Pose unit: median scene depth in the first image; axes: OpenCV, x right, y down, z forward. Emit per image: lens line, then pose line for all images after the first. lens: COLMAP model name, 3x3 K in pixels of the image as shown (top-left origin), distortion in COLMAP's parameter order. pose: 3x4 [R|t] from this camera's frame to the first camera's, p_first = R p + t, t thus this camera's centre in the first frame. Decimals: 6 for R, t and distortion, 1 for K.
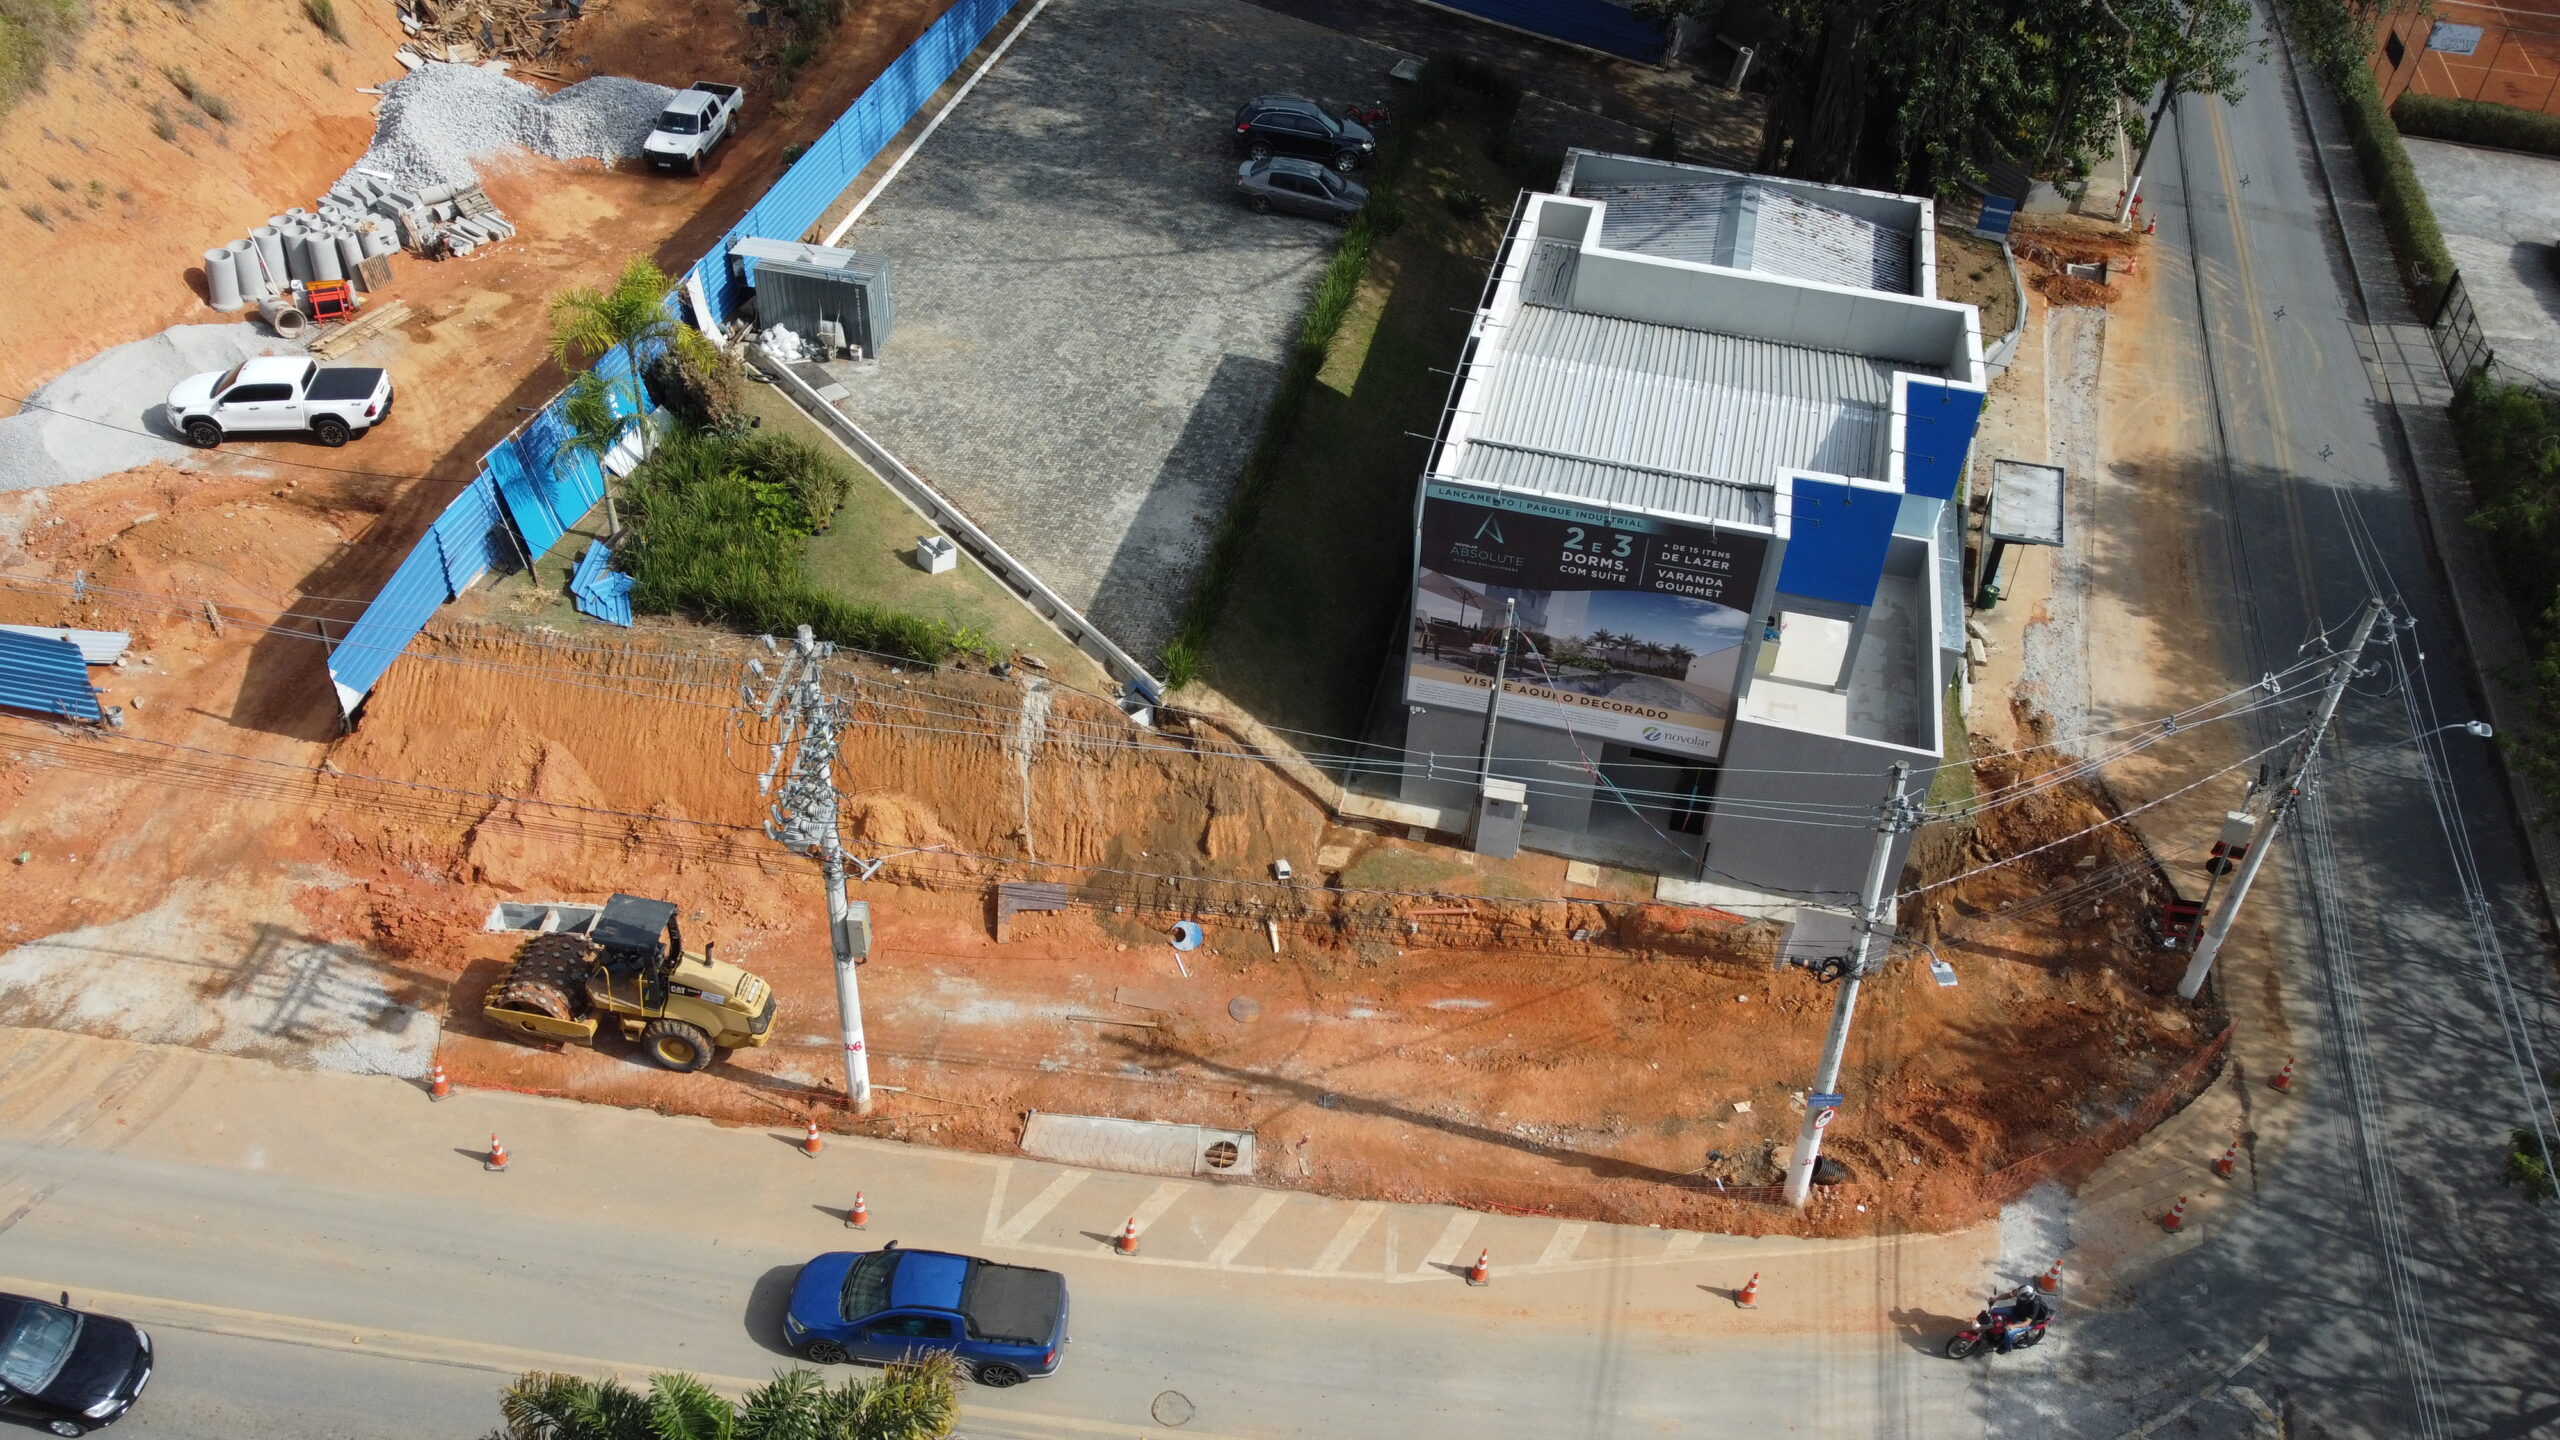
lens RADIAL K [[1945.3, 0, 1277.0], [0, 1945.3, 712.6], [0, 0, 1]] dist [-0.001251, -0.002953]
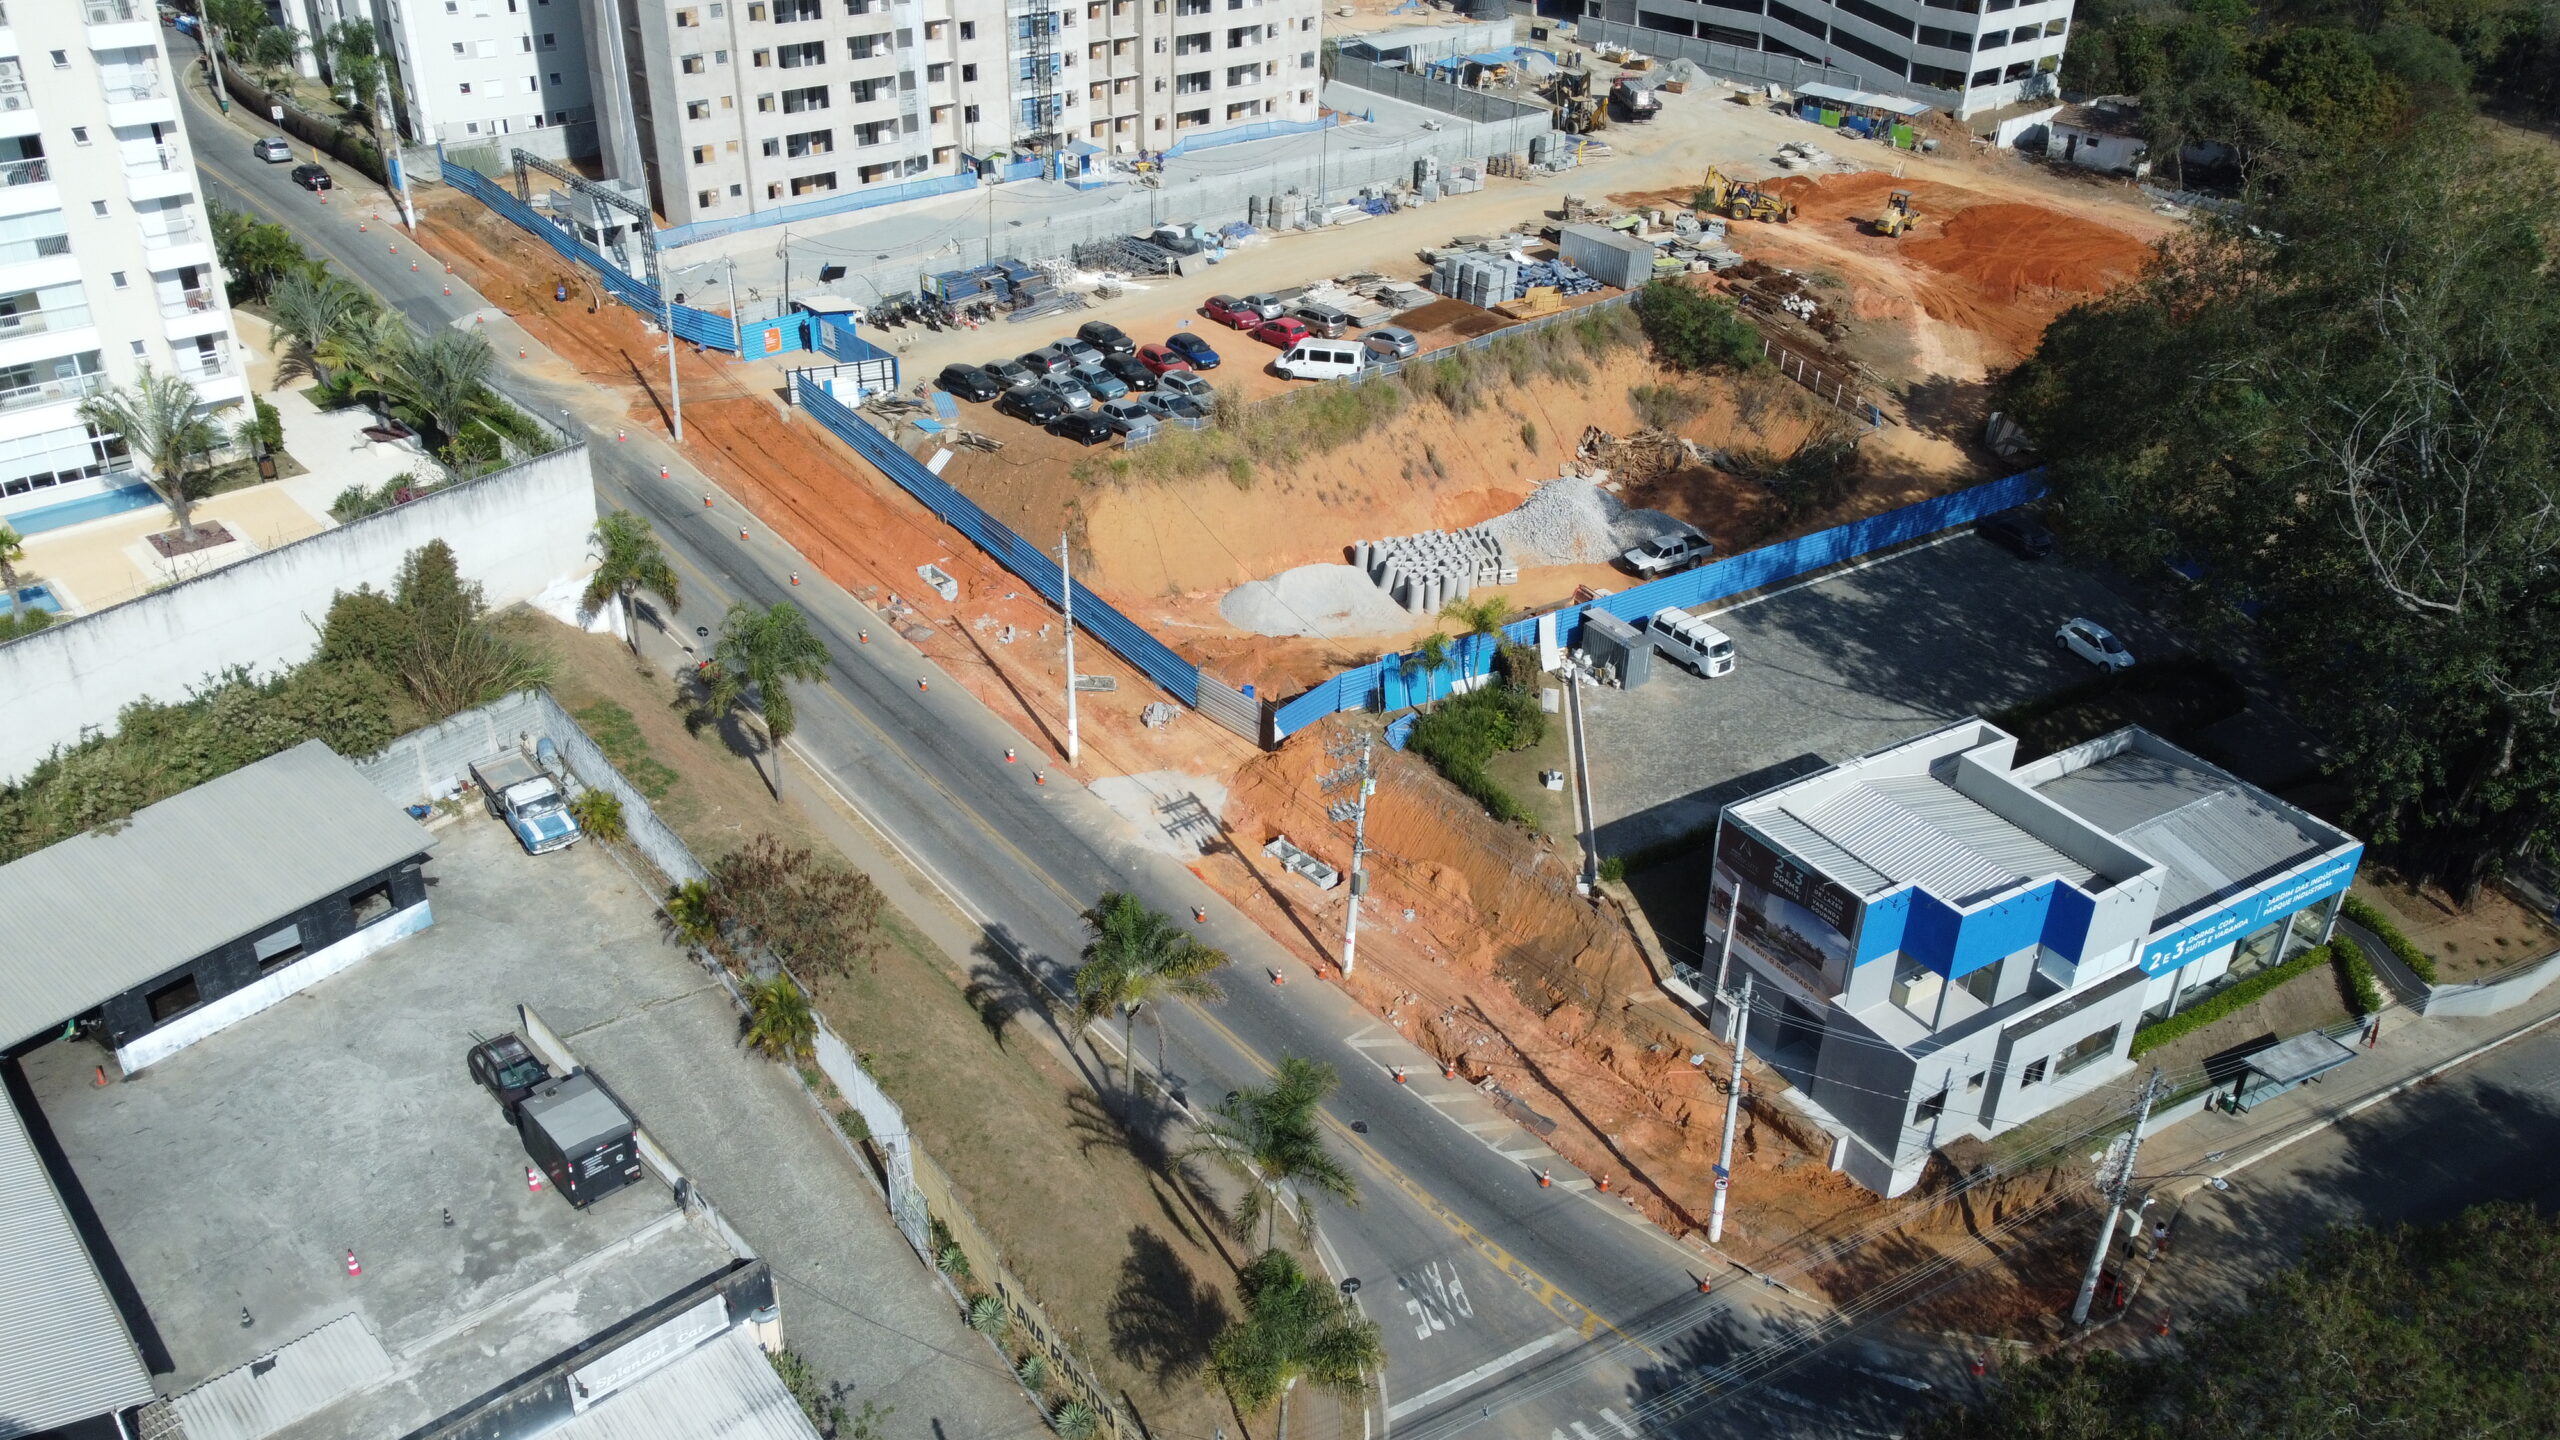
lens RADIAL K [[1945.3, 0, 1276.5], [0, 1945.3, 715.9], [0, 0, 1]] dist [-0.001251, -0.002953]
pose [[0.715726, 0.322176, -0.619628, 0.730980], [-0.440122, 0.896955, -0.042008, 0.056156], [0.542245, 0.302778, 0.783771, -0.595475]]
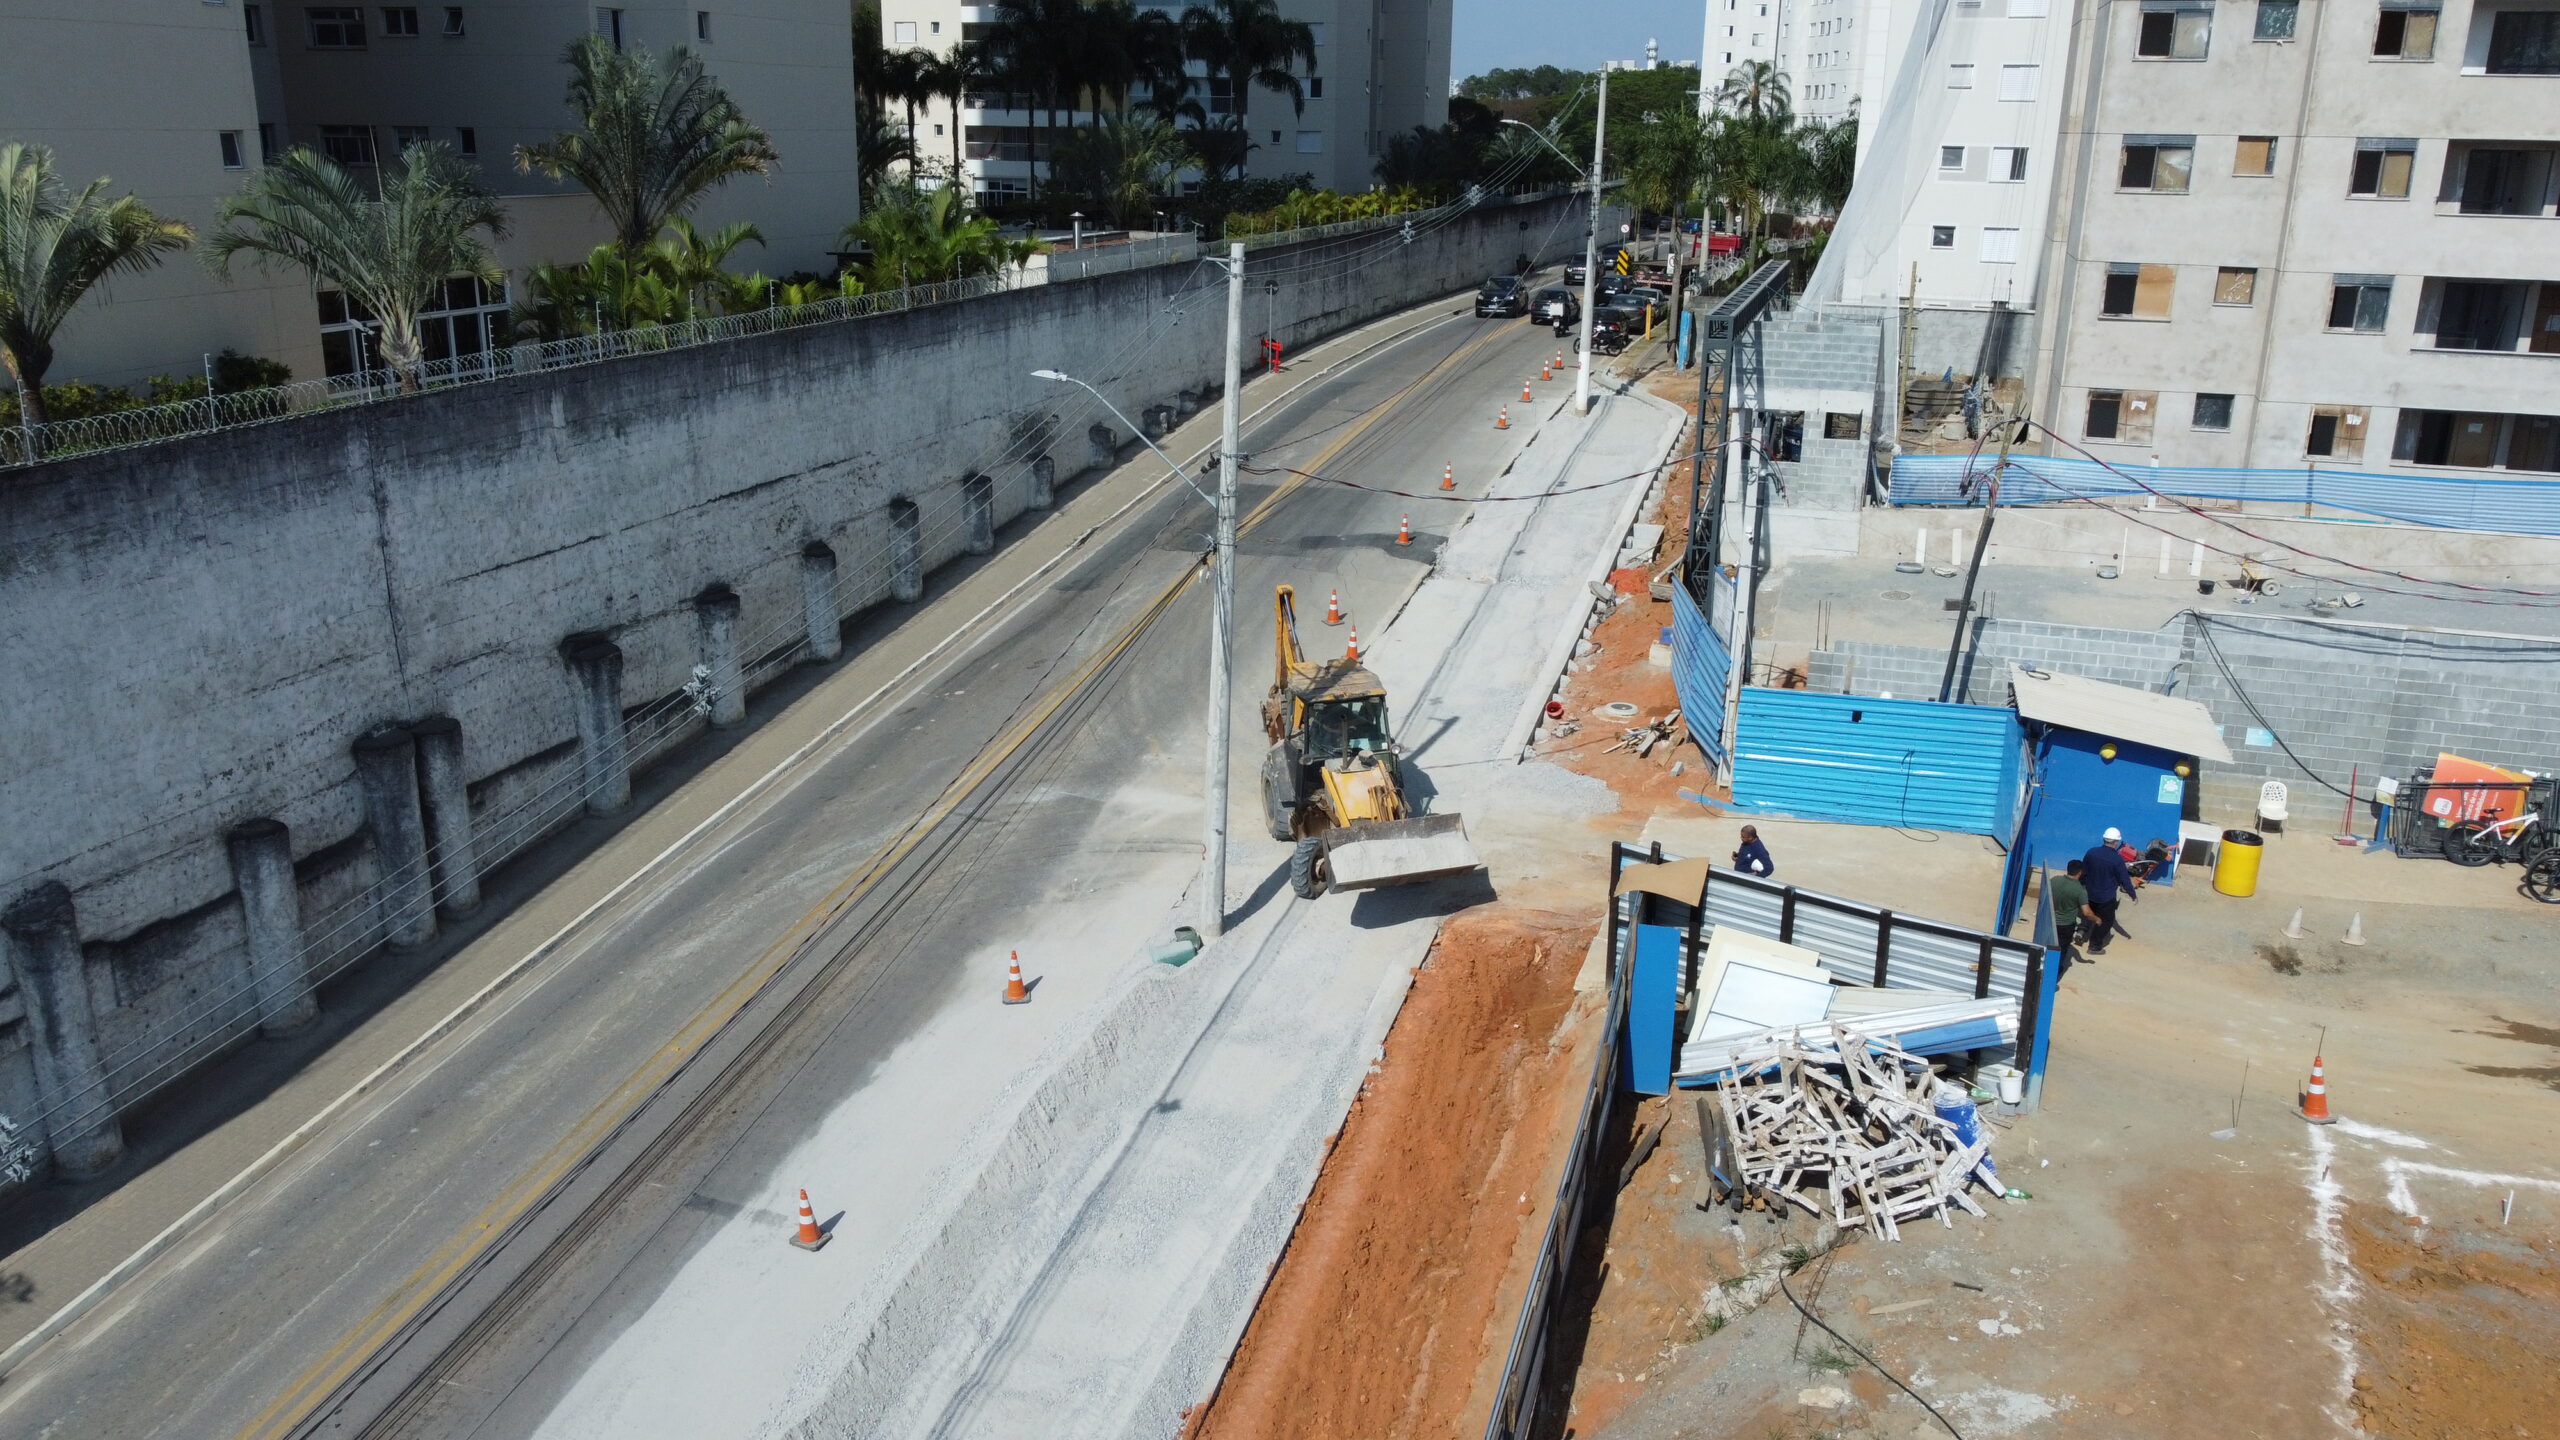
lens RADIAL K [[1945.3, 0, 1279.2], [0, 1945.3, 712.0], [0, 0, 1]] dist [-0.001251, -0.002953]
pose [[-0.236540, 0.236505, -0.942398, -0.713649], [-0.640410, 0.691474, 0.334274, -0.312316], [0.730701, 0.682590, -0.012101, 0.699201]]
